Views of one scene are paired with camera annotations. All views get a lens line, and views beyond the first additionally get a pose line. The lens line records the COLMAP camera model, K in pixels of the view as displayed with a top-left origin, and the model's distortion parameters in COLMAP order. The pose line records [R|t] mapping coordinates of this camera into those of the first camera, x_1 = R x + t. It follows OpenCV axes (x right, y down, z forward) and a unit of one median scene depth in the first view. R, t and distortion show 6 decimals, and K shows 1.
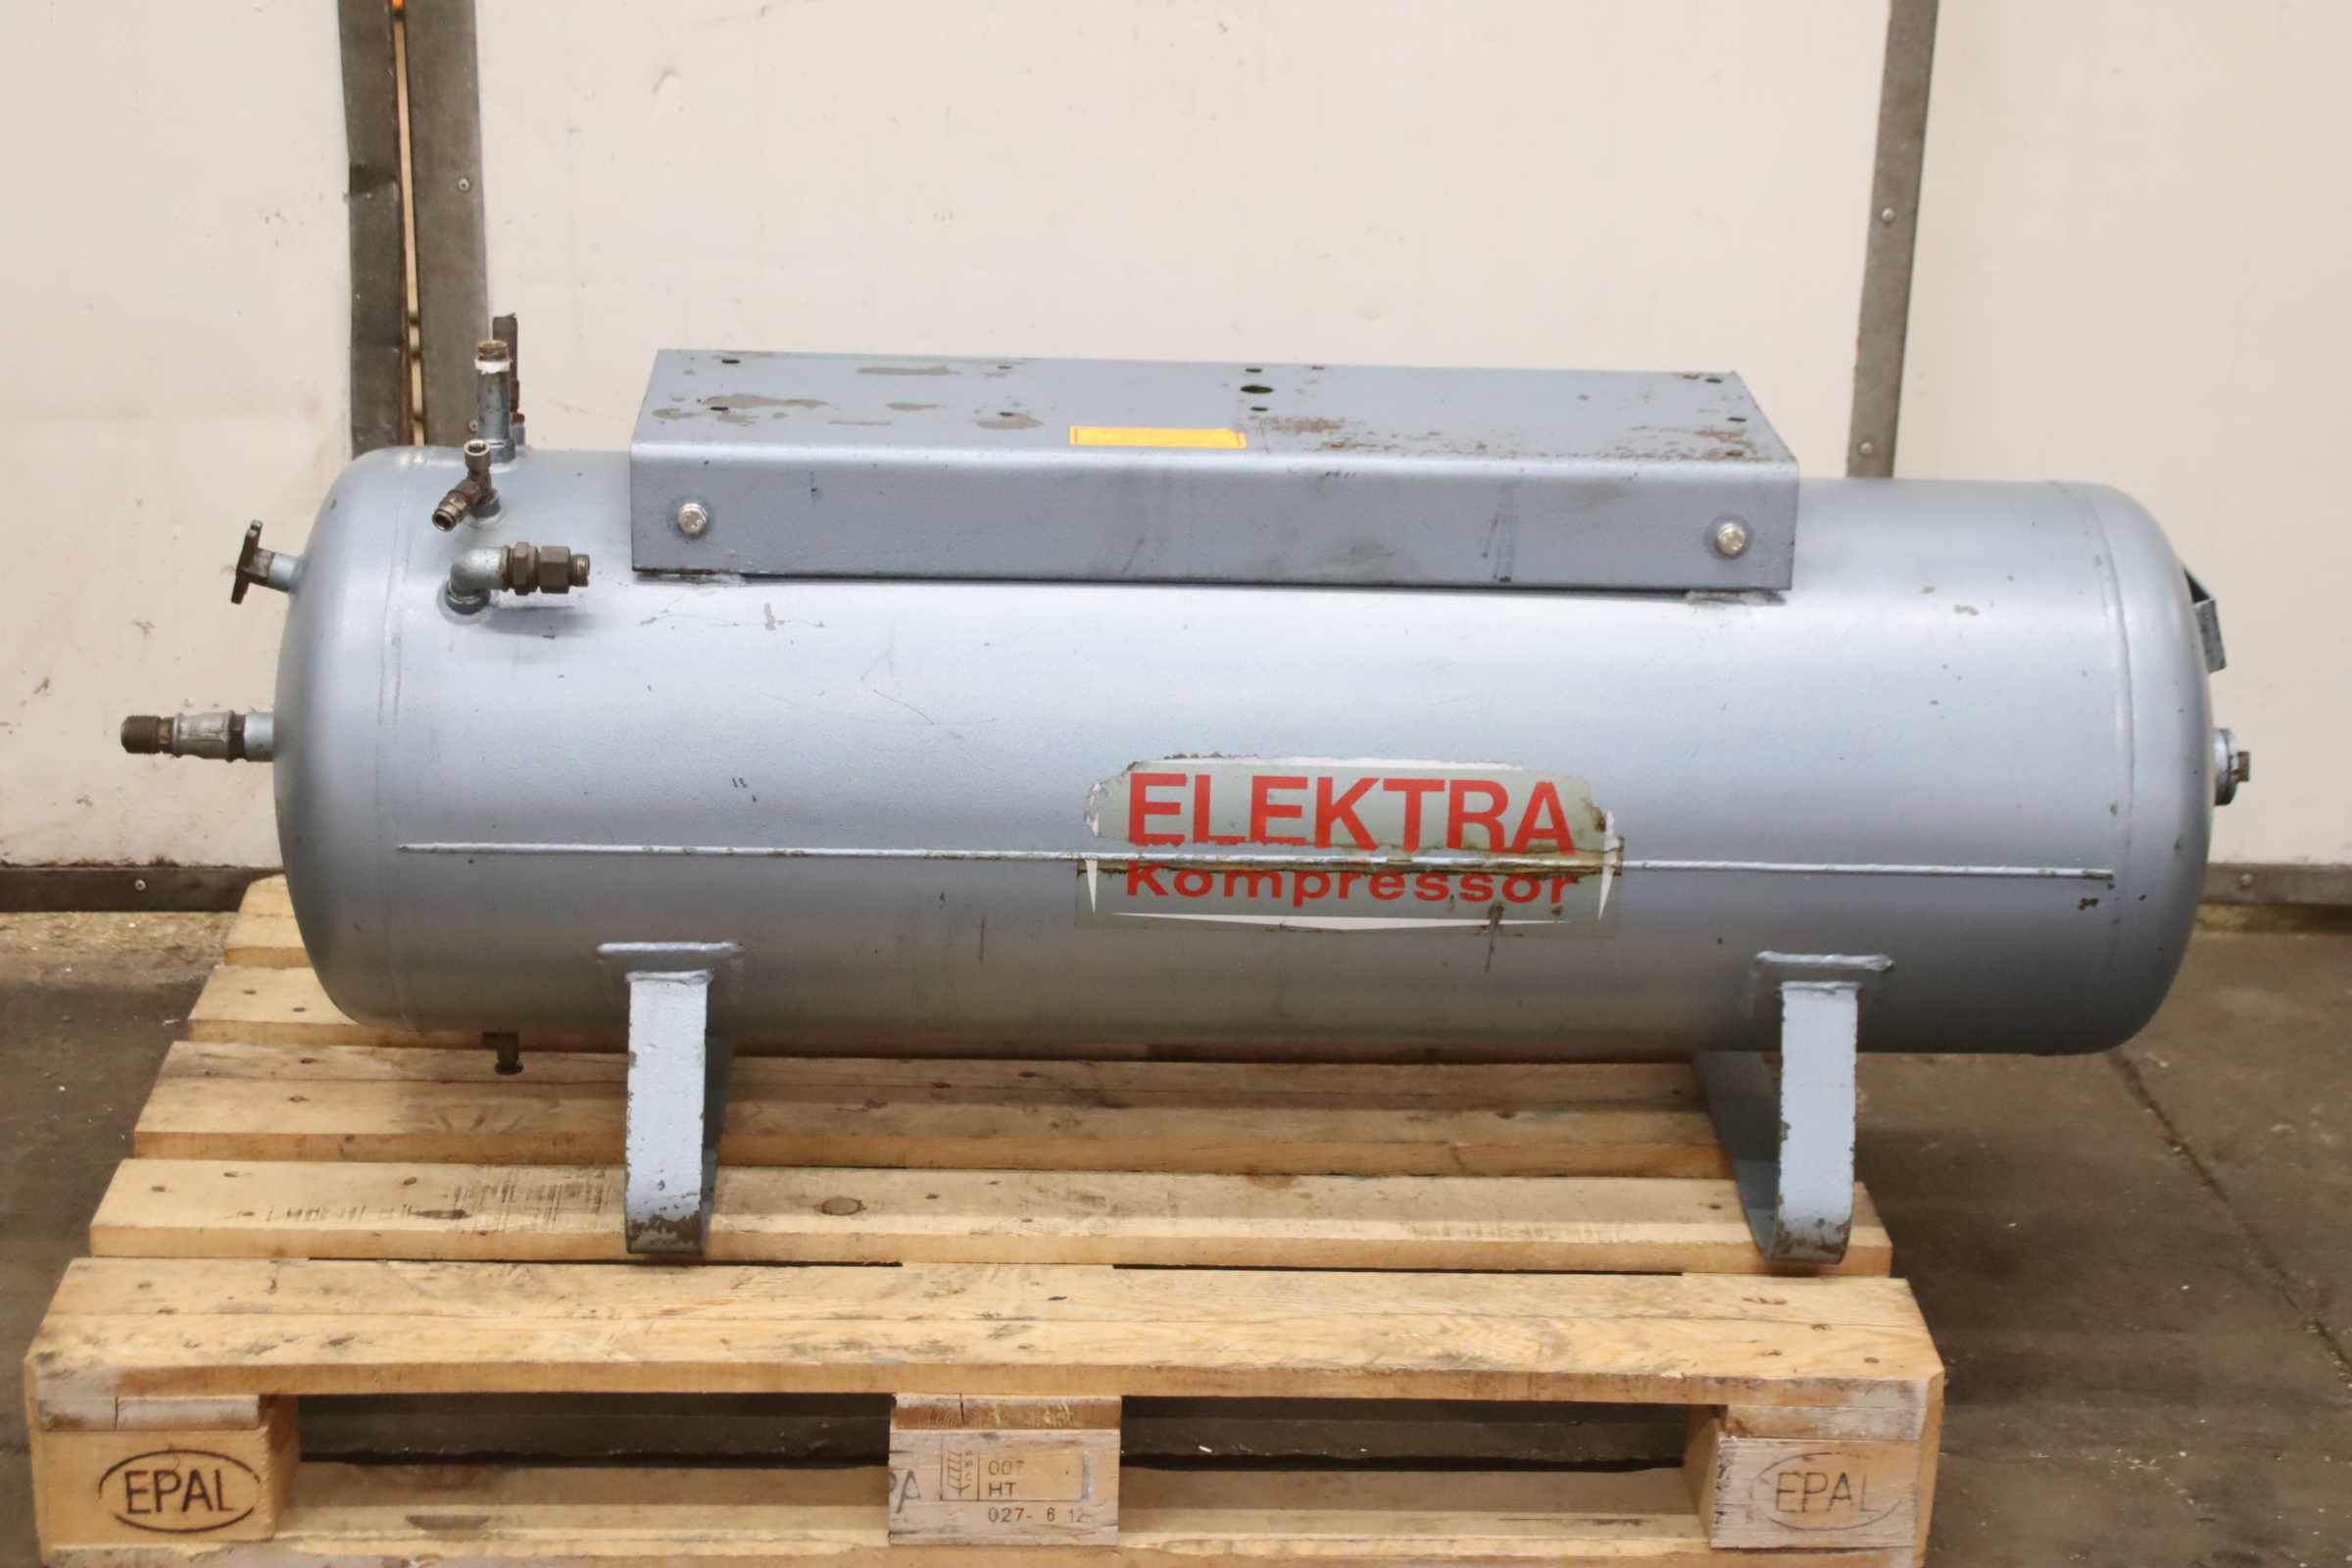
lens RADIAL K [[4029.4, 0, 1168.7], [0, 4029.4, 785.2], [0, 0, 1]] dist [0.159020, 0.000000]
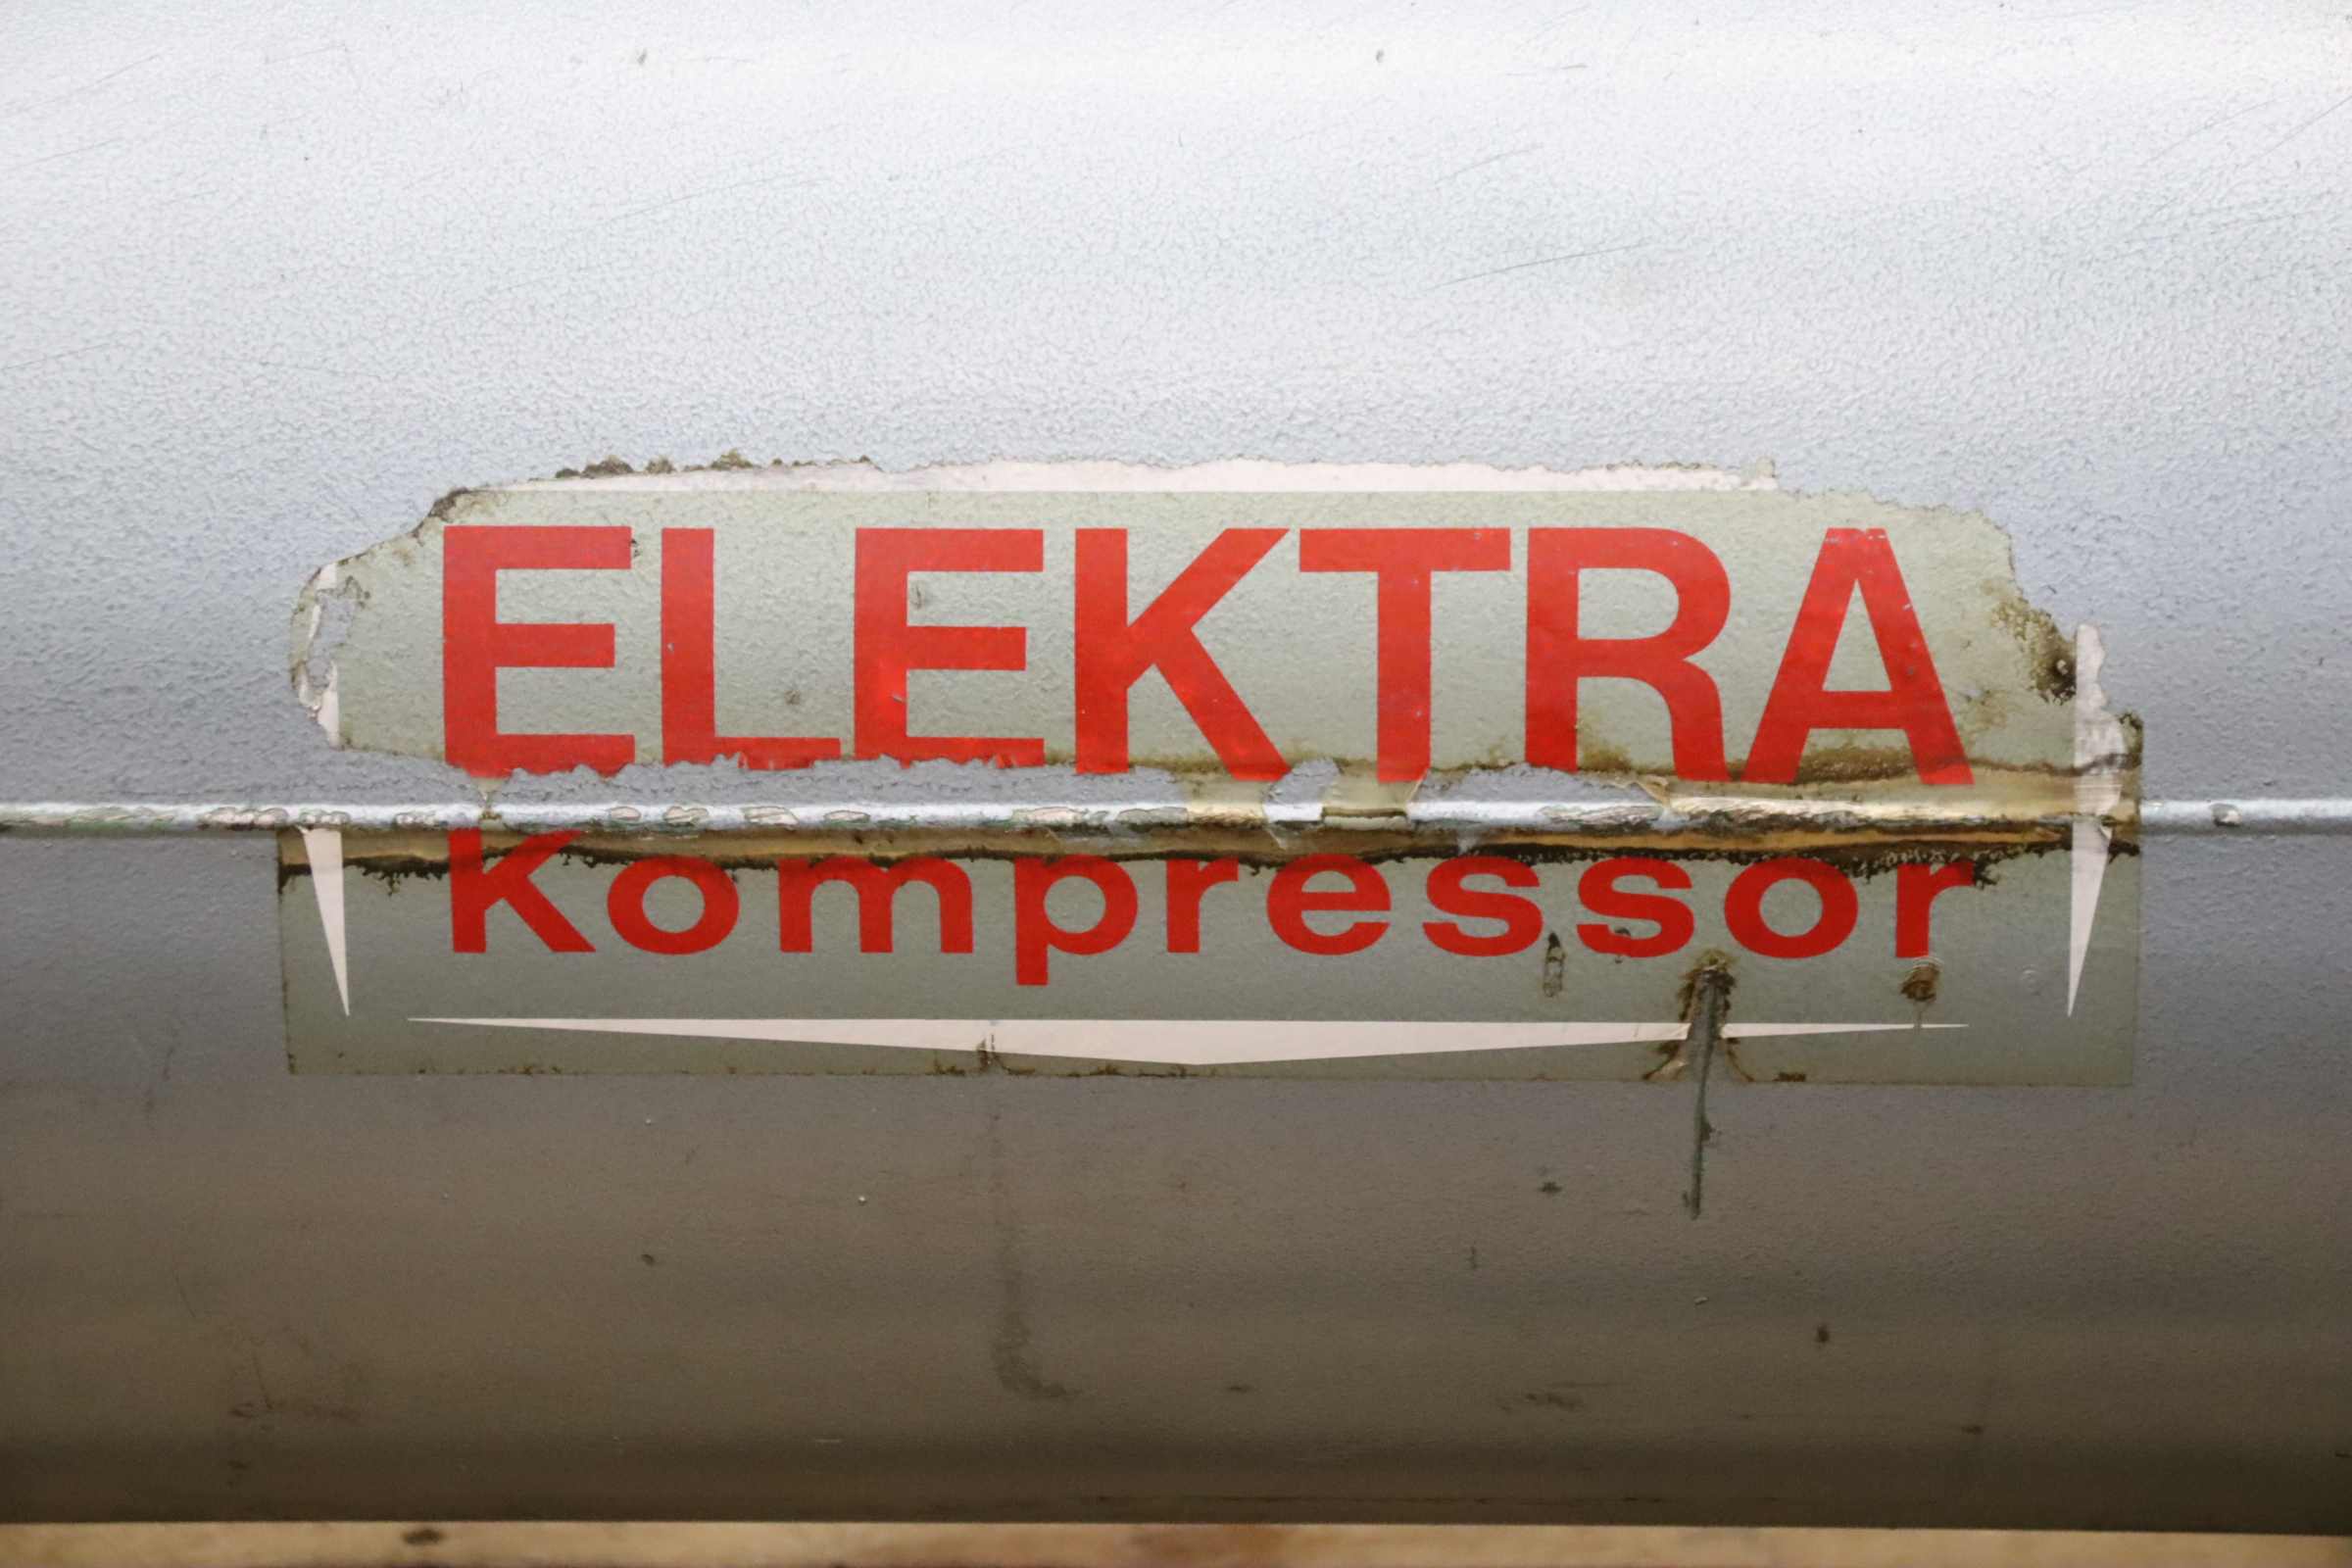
lens RADIAL K [[5820.0, 0, 1155.7], [0, 5820.0, 785.1], [0, 0, 1]] dist [0.339427, 0.000000]
pose [[0.995277, -0.023255, -0.094252, 0.082196], [0.011086, 0.991759, -0.127635, 0.070779], [0.096443, 0.125987, 0.987333, 0.579477]]
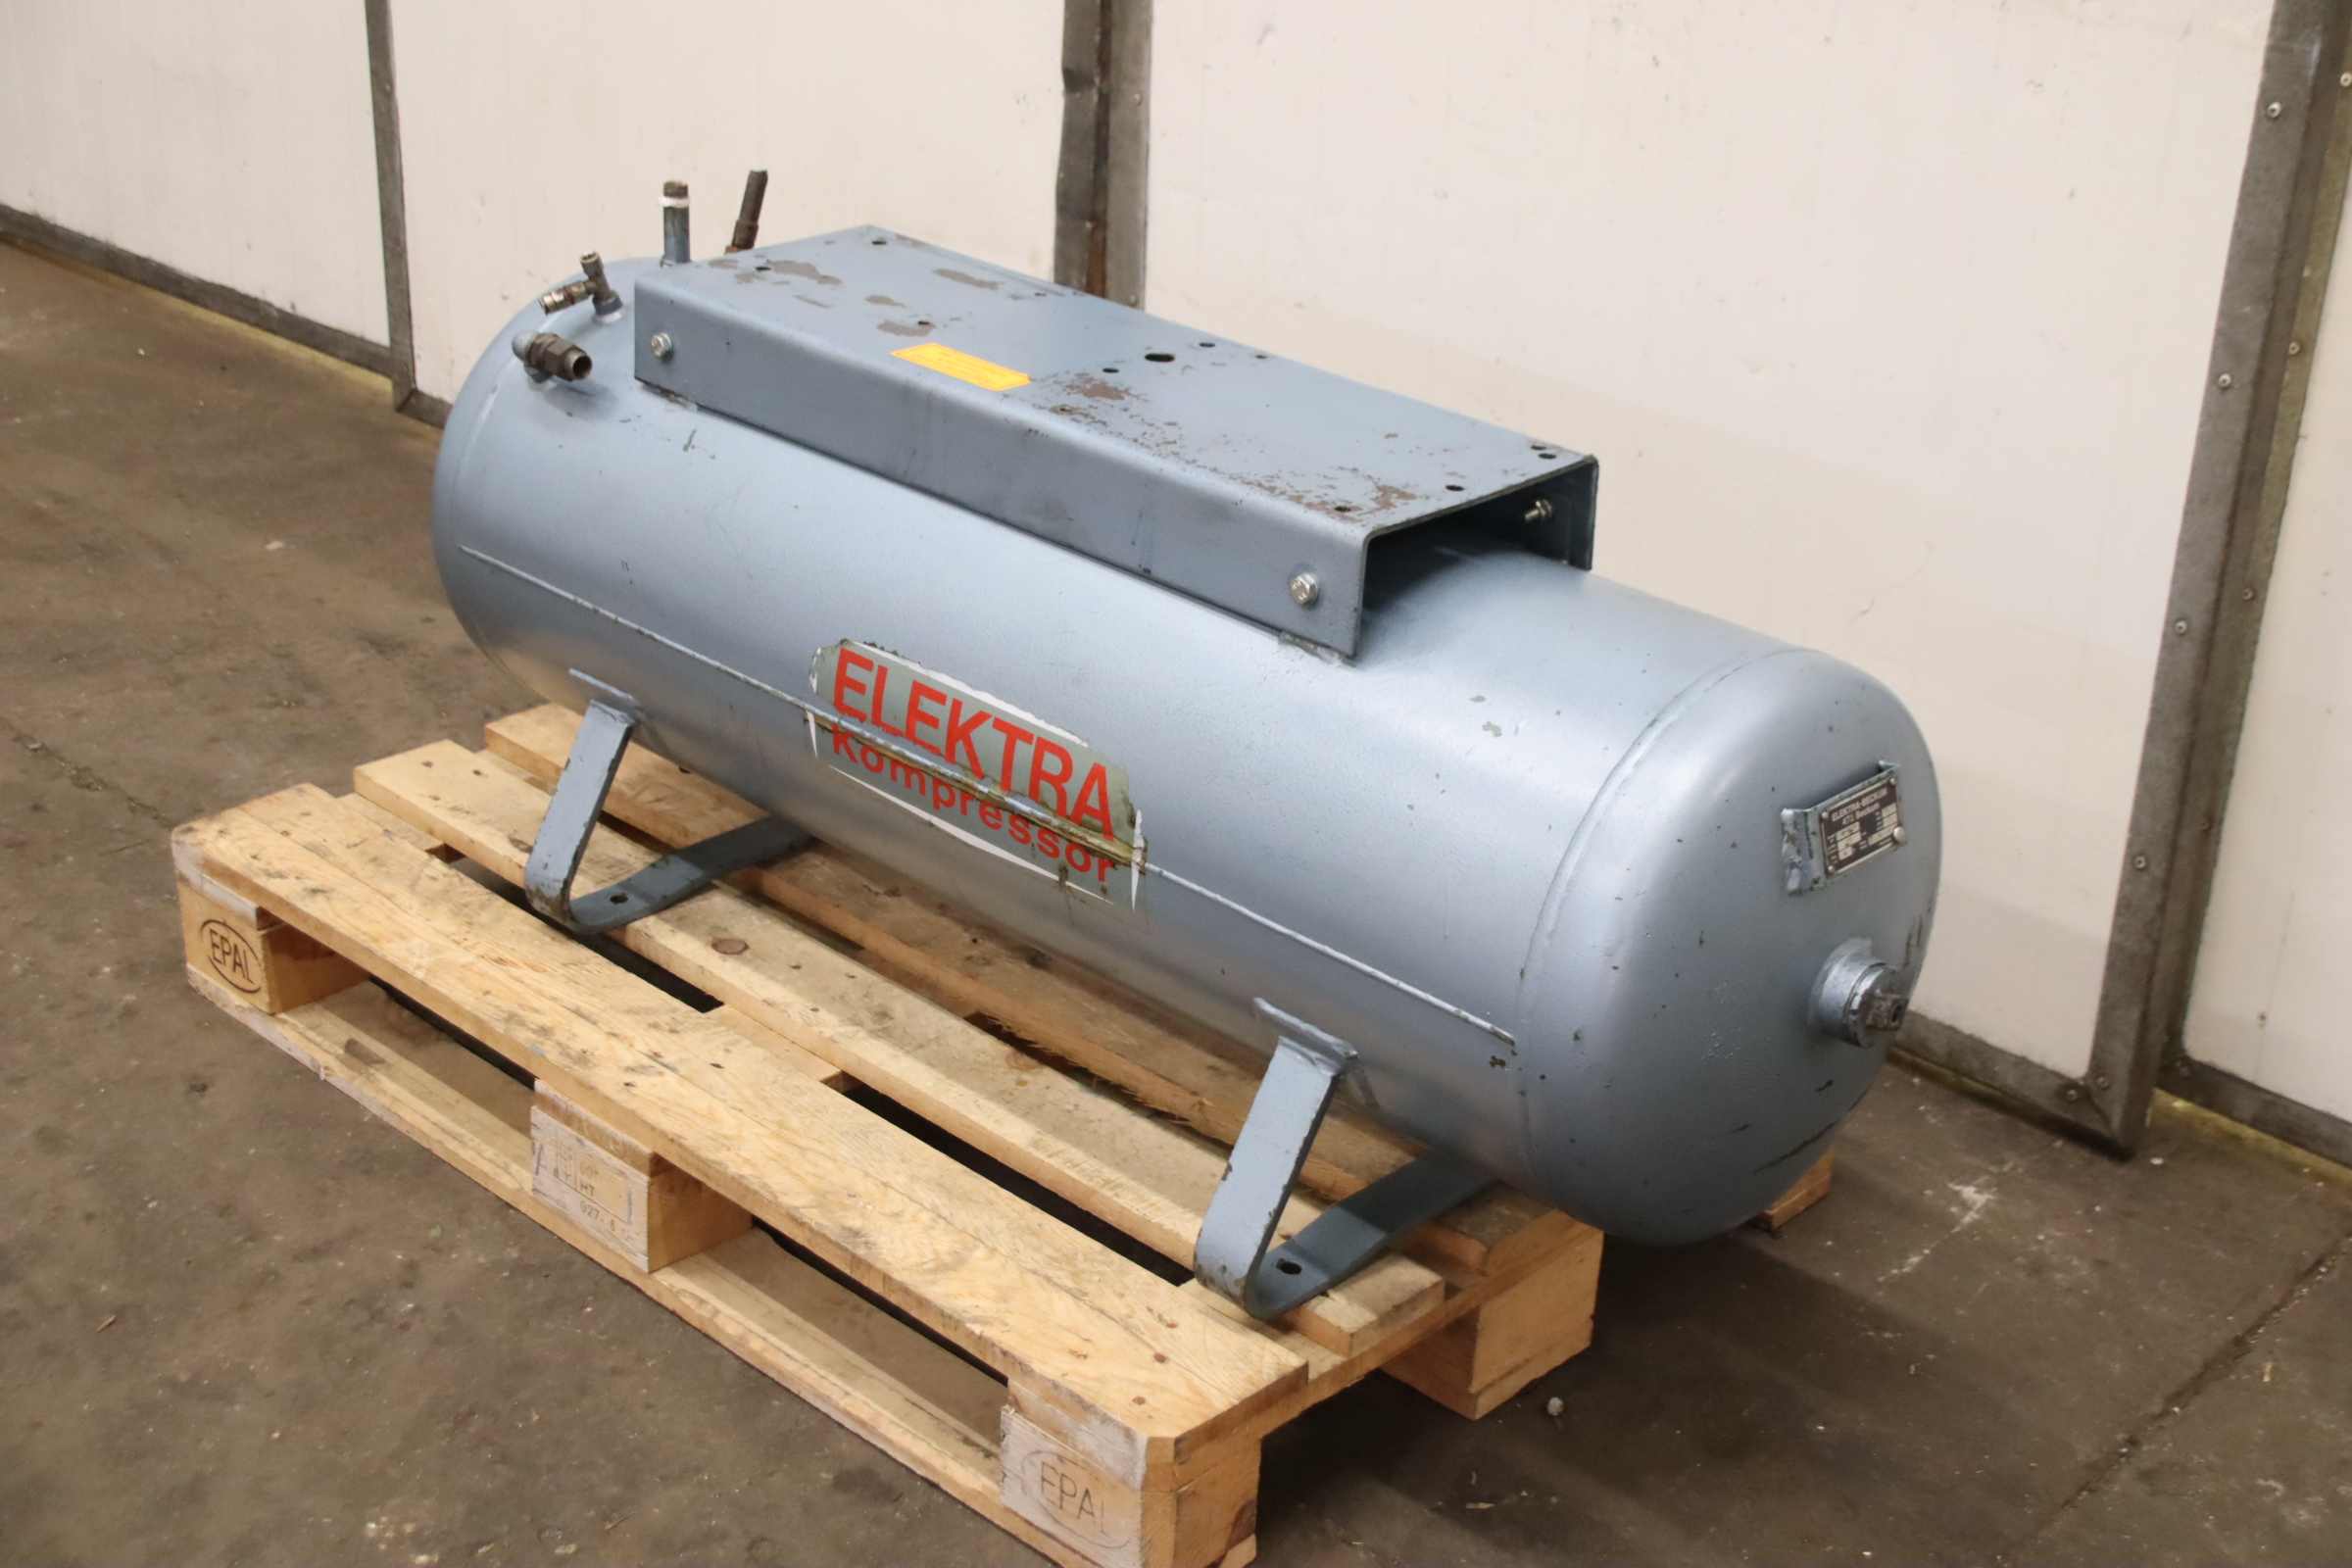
lens RADIAL K [[3210.4, 0, 1182.3], [0, 3210.4, 792.5], [0, 0, 1]] dist [0.033196, 0.000000]
pose [[0.693039, 0.299974, -0.655524, 0.653156], [-0.269368, 0.951205, 0.150498, -0.124402], [0.668684, 0.072276, 0.740026, 0.399971]]
